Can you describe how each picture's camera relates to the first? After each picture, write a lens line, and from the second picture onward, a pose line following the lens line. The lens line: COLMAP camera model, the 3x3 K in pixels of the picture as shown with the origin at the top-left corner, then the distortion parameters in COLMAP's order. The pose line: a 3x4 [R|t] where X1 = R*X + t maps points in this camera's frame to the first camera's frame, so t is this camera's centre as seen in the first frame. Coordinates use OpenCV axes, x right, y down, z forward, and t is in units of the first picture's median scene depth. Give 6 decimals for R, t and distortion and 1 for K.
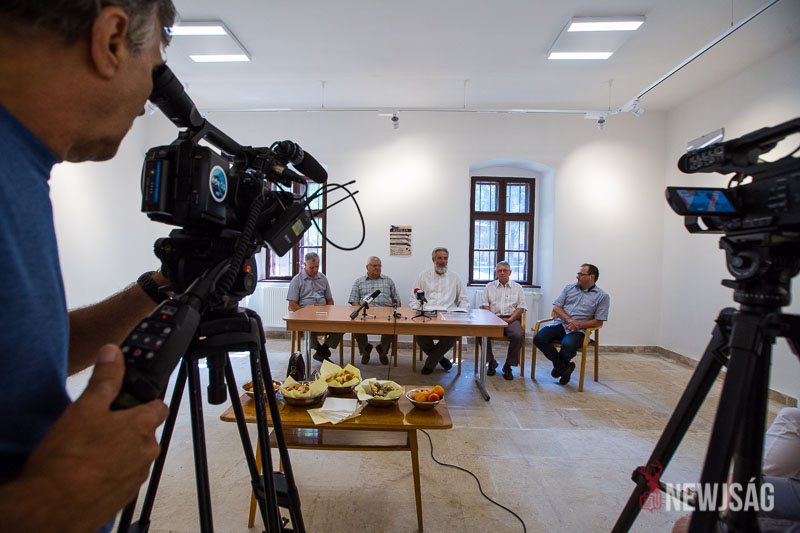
lens RADIAL K [[368.7, 0, 400.0], [0, 368.7, 266.5], [0, 0, 1]] dist [-0.001815, -0.000189]
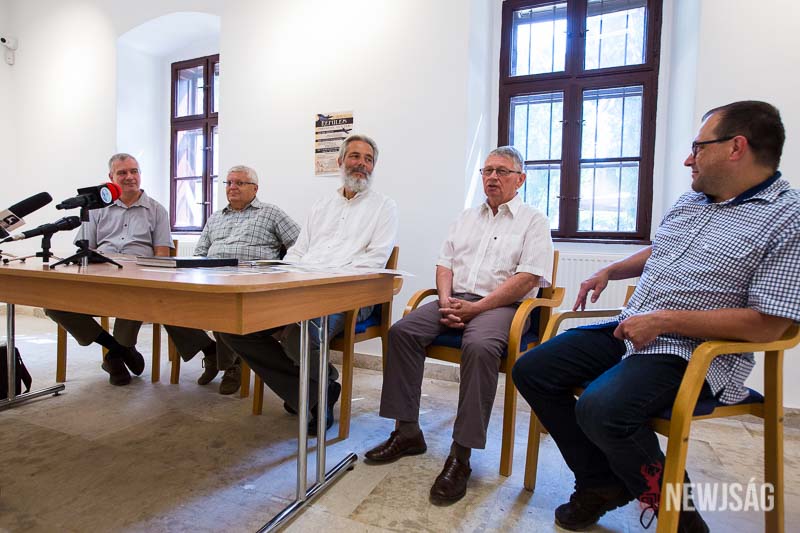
lens RADIAL K [[448.9, 0, 400.0], [0, 448.9, 266.5], [0, 0, 1]] dist [-0.003269, -0.000528]
pose [[0.920110, 0.030528, -0.390468, 0.325647], [-0.033043, 0.999454, 0.000276, 0.093002], [0.390264, 0.012649, 0.920616, 0.480623]]
